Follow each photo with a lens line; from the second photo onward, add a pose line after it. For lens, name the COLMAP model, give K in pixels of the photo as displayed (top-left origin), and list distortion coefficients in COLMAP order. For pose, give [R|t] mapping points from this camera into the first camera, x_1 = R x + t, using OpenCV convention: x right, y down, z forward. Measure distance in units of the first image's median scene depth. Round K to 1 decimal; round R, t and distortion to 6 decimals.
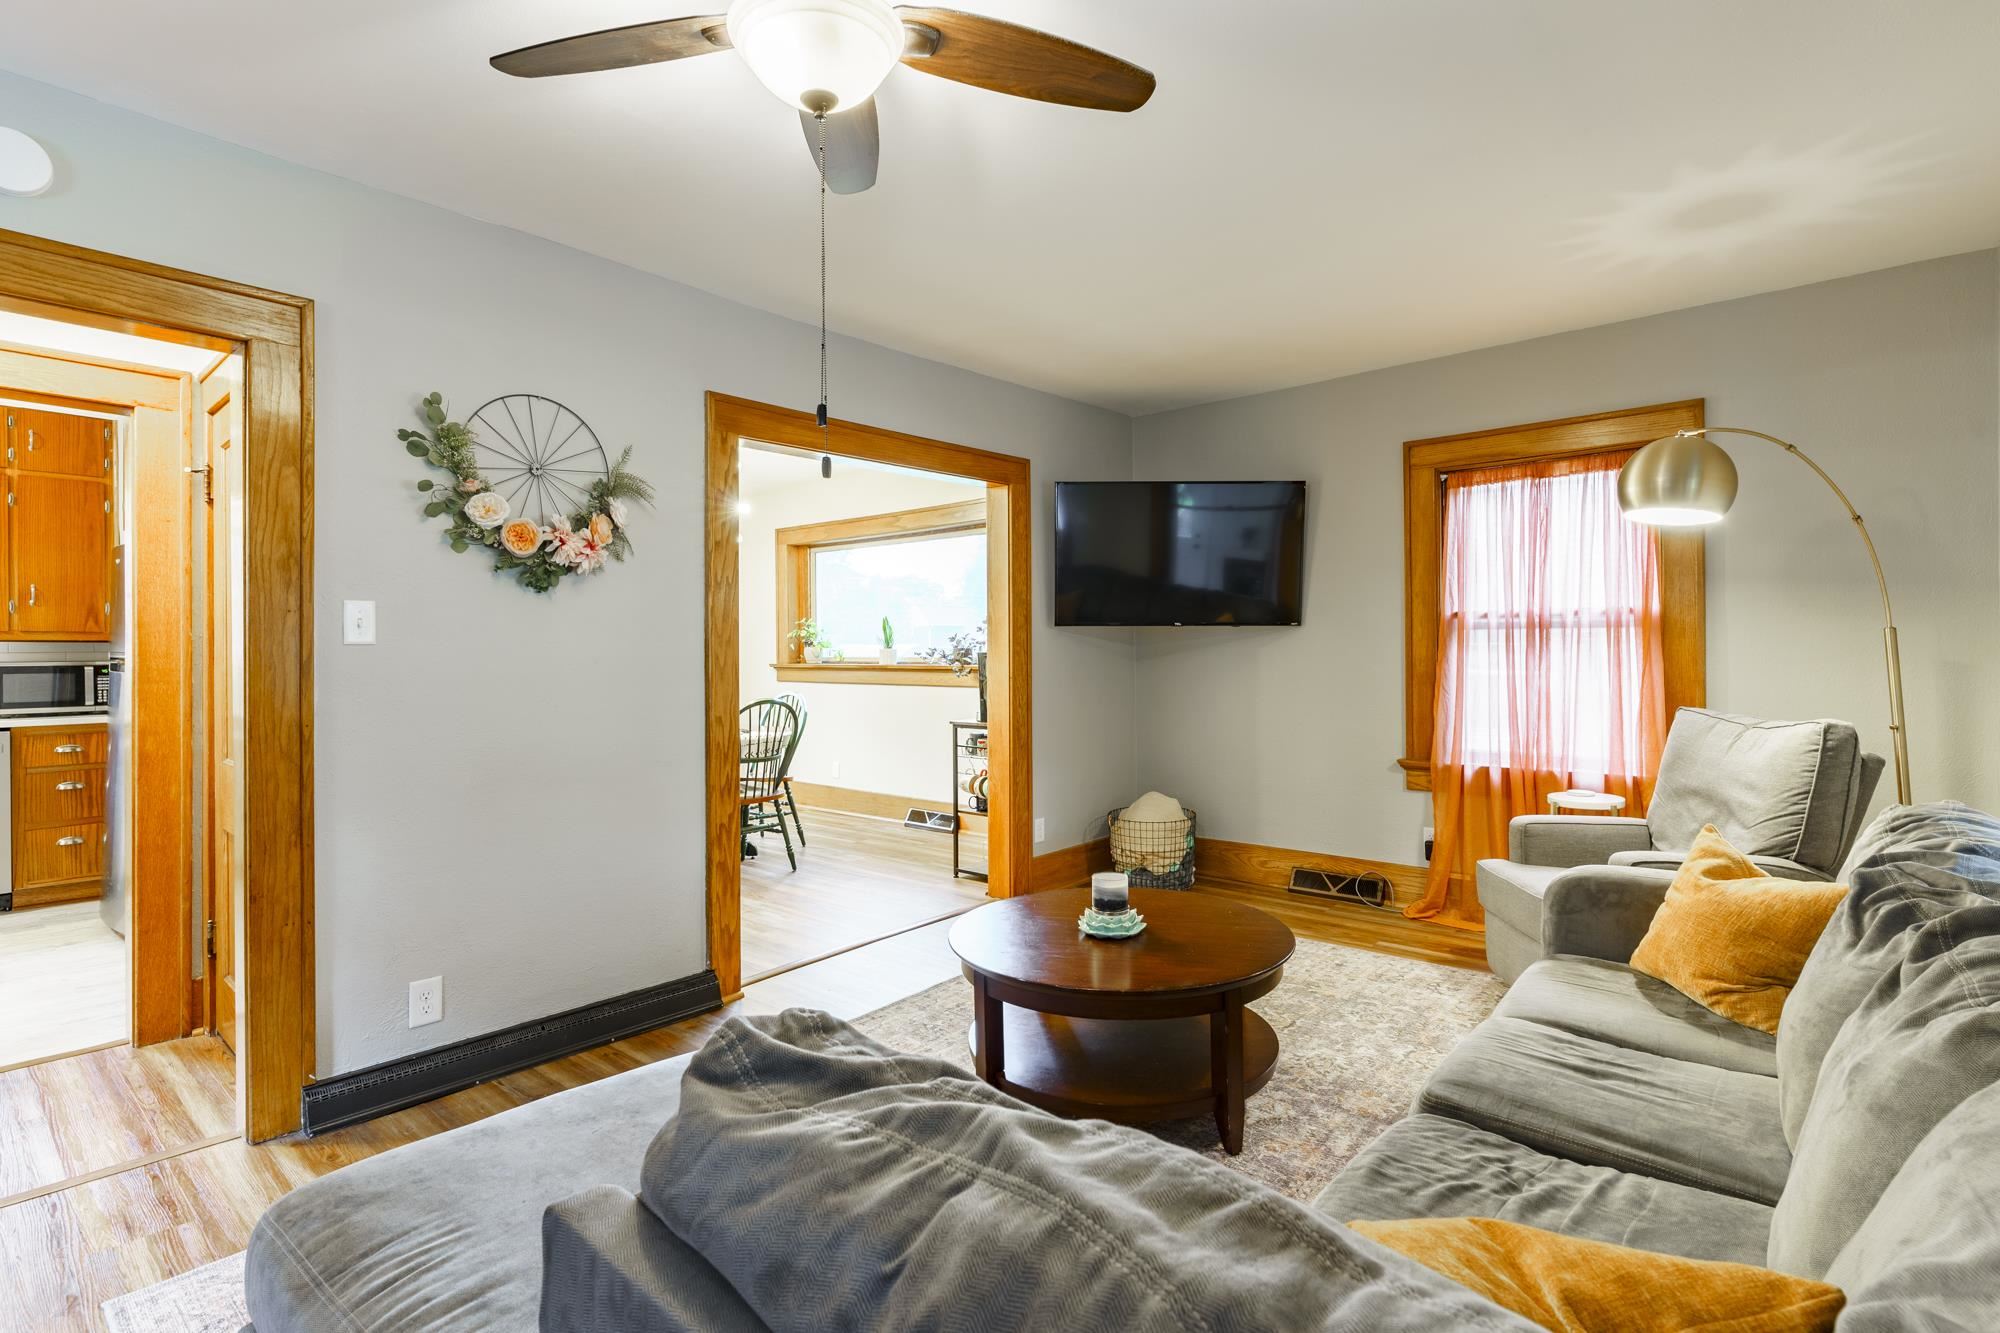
lens RADIAL K [[973.9, 0, 1014.0], [0, 973.9, 650.4], [0, 0, 1]] dist [0.002780, 0.000123]
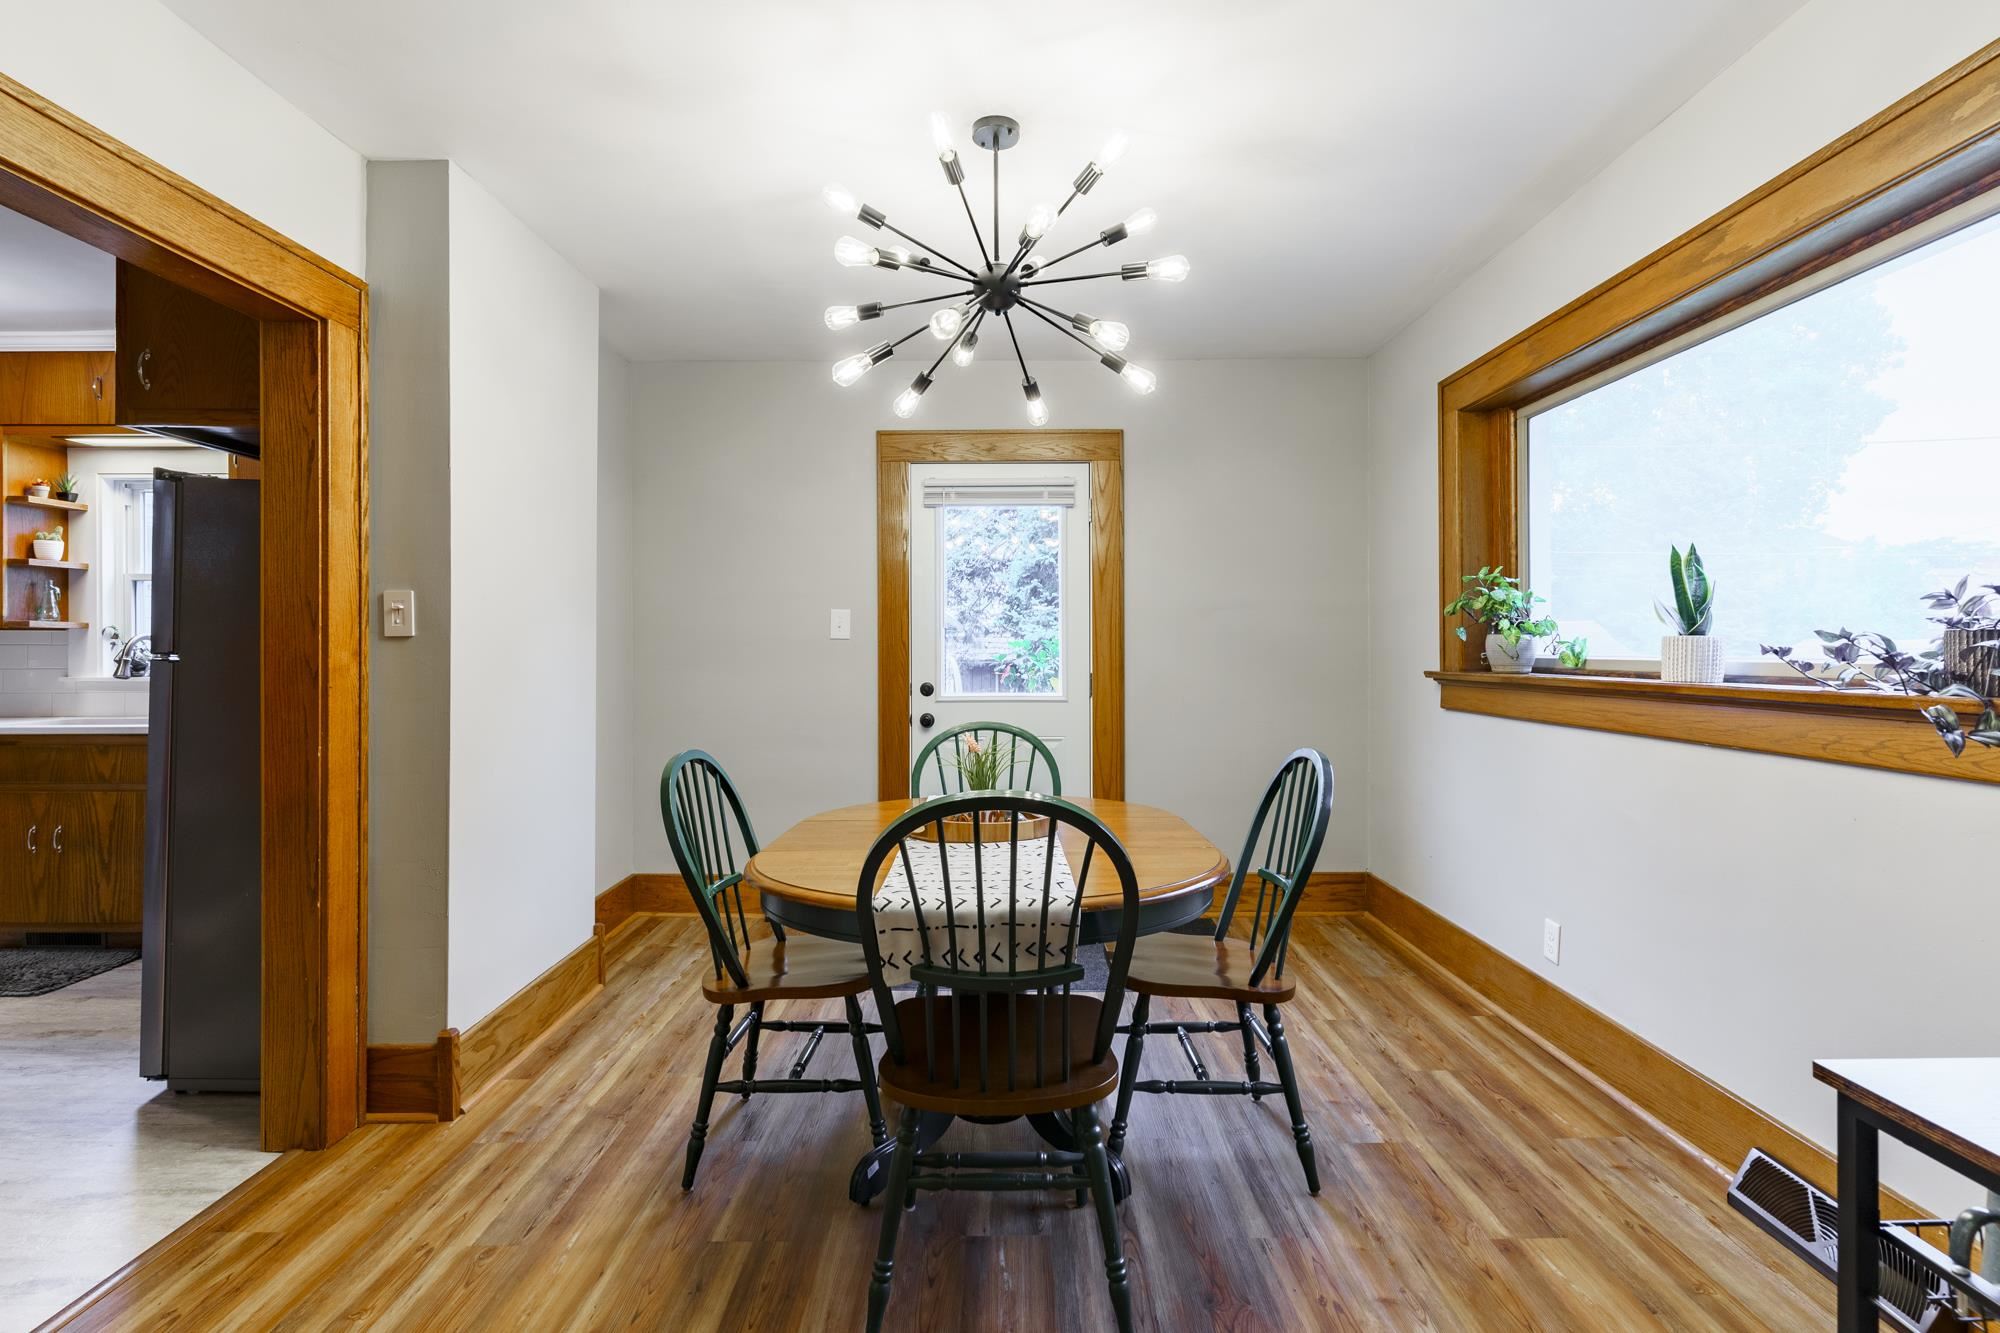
lens RADIAL K [[973.9, 0, 1014.0], [0, 973.9, 650.4], [0, 0, 1]] dist [0.002780, 0.000123]
pose [[0.661402, 0.007374, -0.749995, -0.047410], [-0.005133, 0.999973, 0.005306, 0.004623], [0.750014, 0.000340, 0.661422, 1.002565]]
